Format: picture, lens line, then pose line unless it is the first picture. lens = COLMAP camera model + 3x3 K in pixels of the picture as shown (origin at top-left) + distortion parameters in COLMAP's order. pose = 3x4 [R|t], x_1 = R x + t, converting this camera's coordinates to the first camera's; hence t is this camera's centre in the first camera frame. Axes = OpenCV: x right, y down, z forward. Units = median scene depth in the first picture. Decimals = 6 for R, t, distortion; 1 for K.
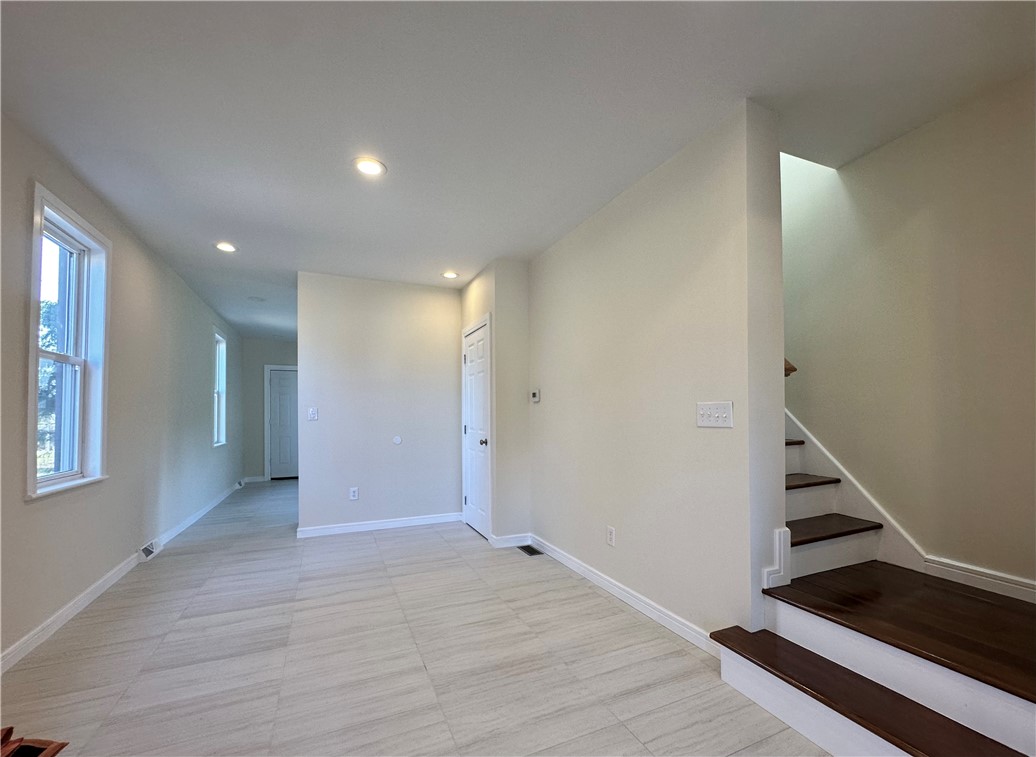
lens RADIAL K [[441.1, 0, 520.5], [0, 441.1, 410.0], [0, 0, 1]] dist [0.002189, 0.000114]
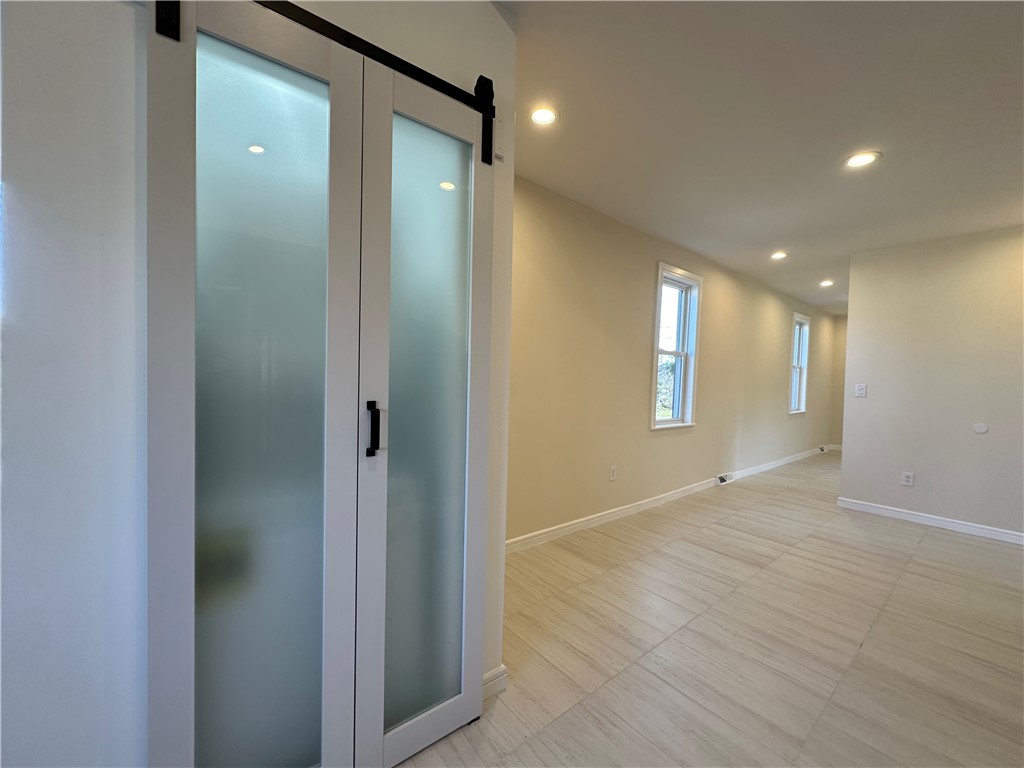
lens RADIAL K [[418.8, 0, 512.0], [0, 418.8, 384.0], [0, 0, 1]] dist [0.001743, 0.000348]
pose [[0.249572, 0.034171, -0.967753, 0.392112], [-0.016405, 0.999383, 0.031058, -0.035180], [0.968217, 0.008125, 0.249978, -0.034099]]
